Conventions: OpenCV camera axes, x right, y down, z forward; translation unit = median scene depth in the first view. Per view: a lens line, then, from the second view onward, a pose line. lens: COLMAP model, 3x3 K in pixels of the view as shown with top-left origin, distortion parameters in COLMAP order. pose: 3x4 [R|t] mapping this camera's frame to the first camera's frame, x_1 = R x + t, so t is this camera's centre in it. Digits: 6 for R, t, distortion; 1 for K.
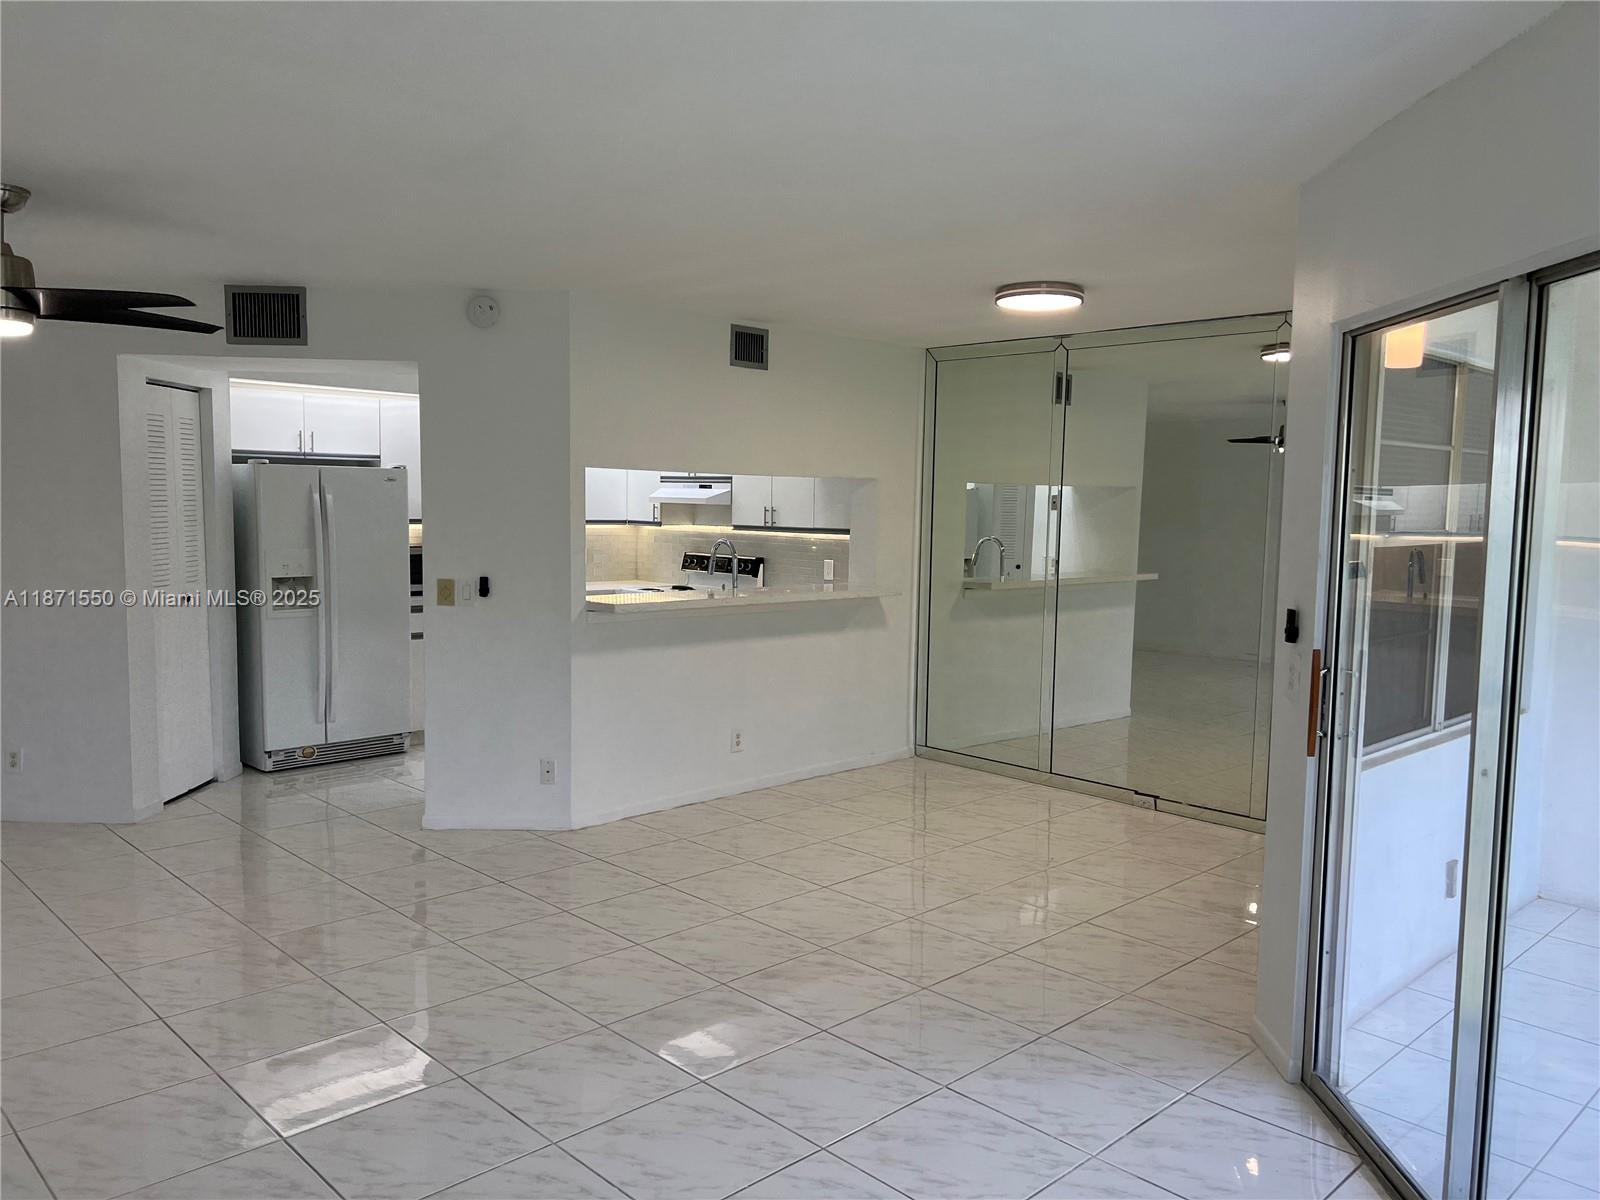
lens RADIAL K [[1189.2, 0, 824.0], [0, 1189.2, 622.6], [0, 0, 1]] dist [0.058692, -0.071637]
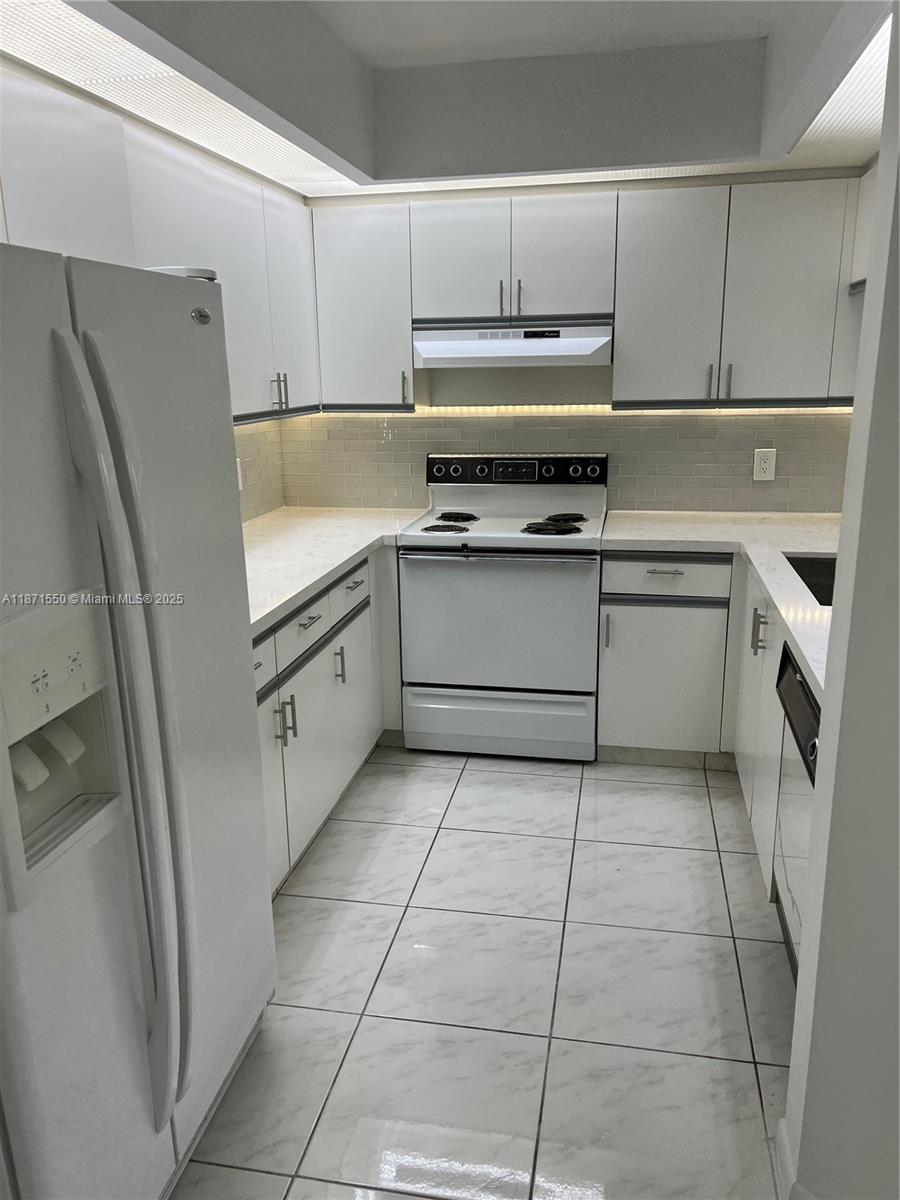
lens RADIAL K [[891.9, 0, 456.0], [0, 891.9, 616.1], [0, 0, 1]] dist [0.058692, -0.071637]
pose [[0.824292, -0.182614, 0.535905, -0.479029], [0.089411, 0.976663, 0.195280, -0.088013], [-0.559060, -0.113052, 0.821384, 0.821134]]
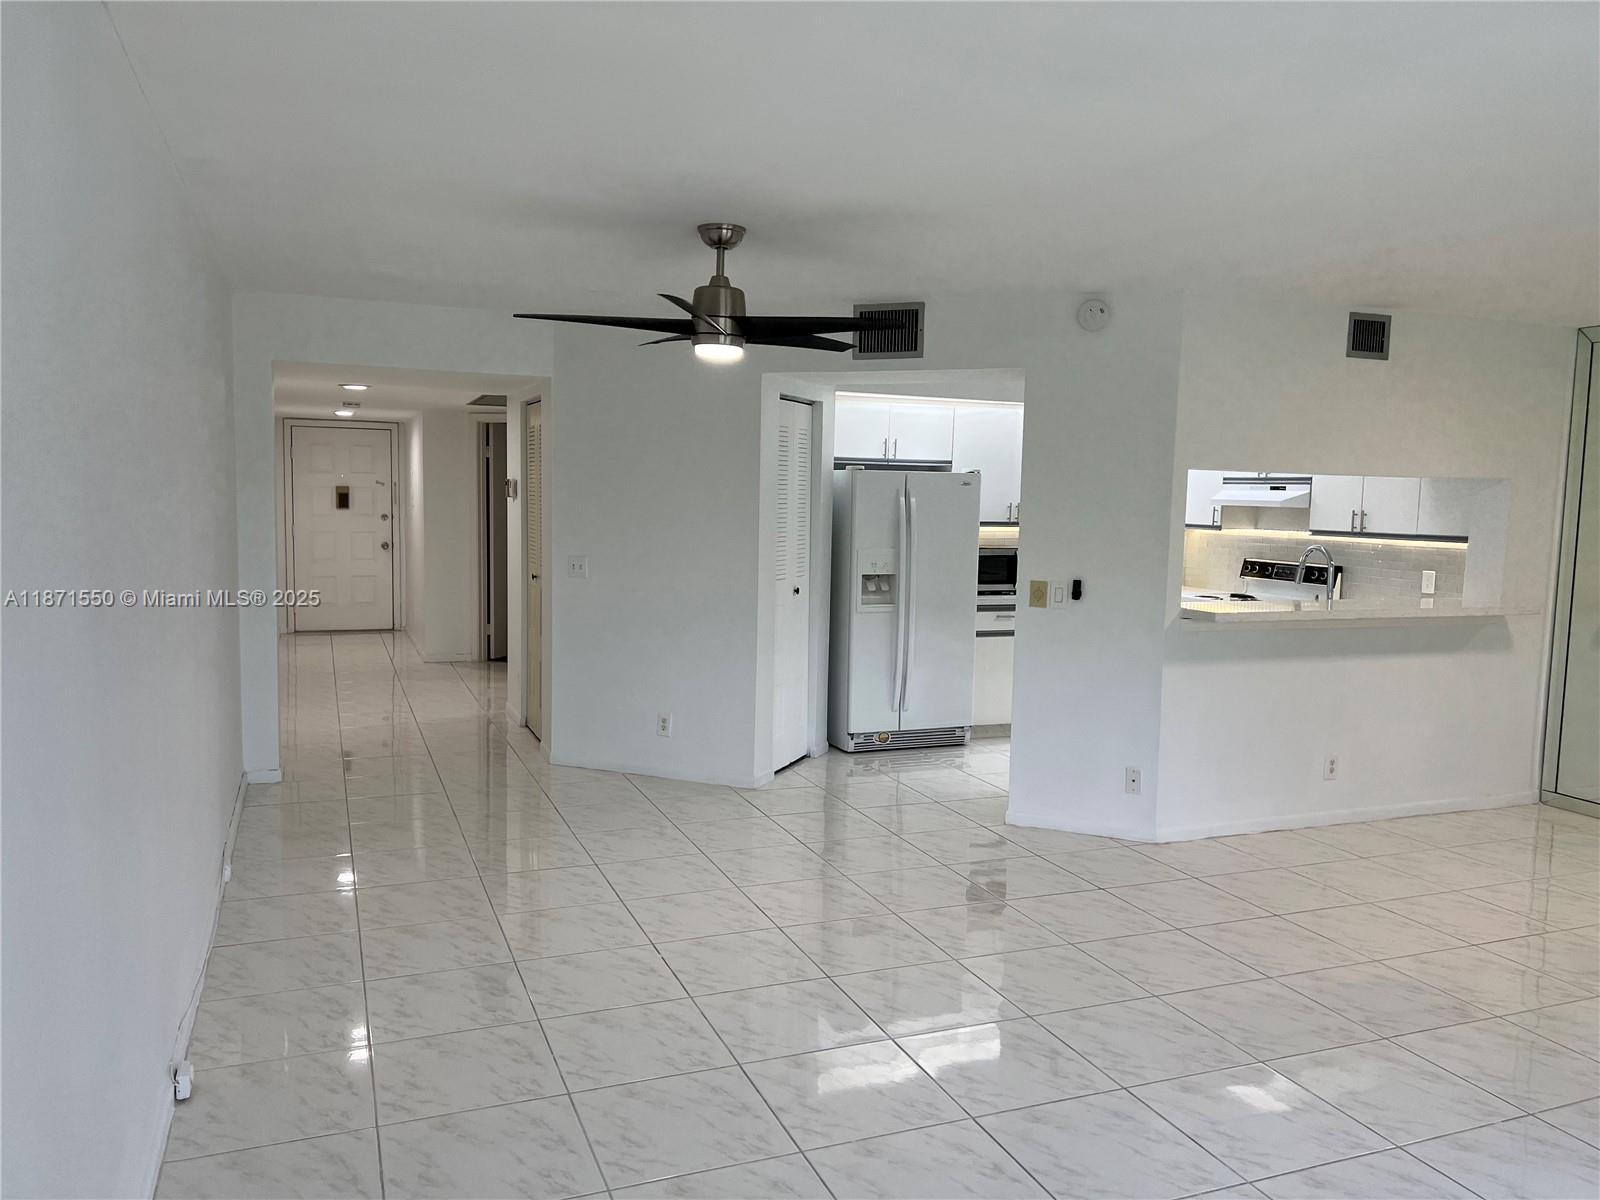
lens RADIAL K [[1189.2, 0, 802.0], [0, 1189.2, 617.1], [0, 0, 1]] dist [0.058692, -0.071637]
pose [[0.916729, 0.043975, -0.397081, -0.079947], [-0.046123, 0.998927, 0.004145, -0.000578], [0.396838, 0.014515, 0.917774, -0.008771]]
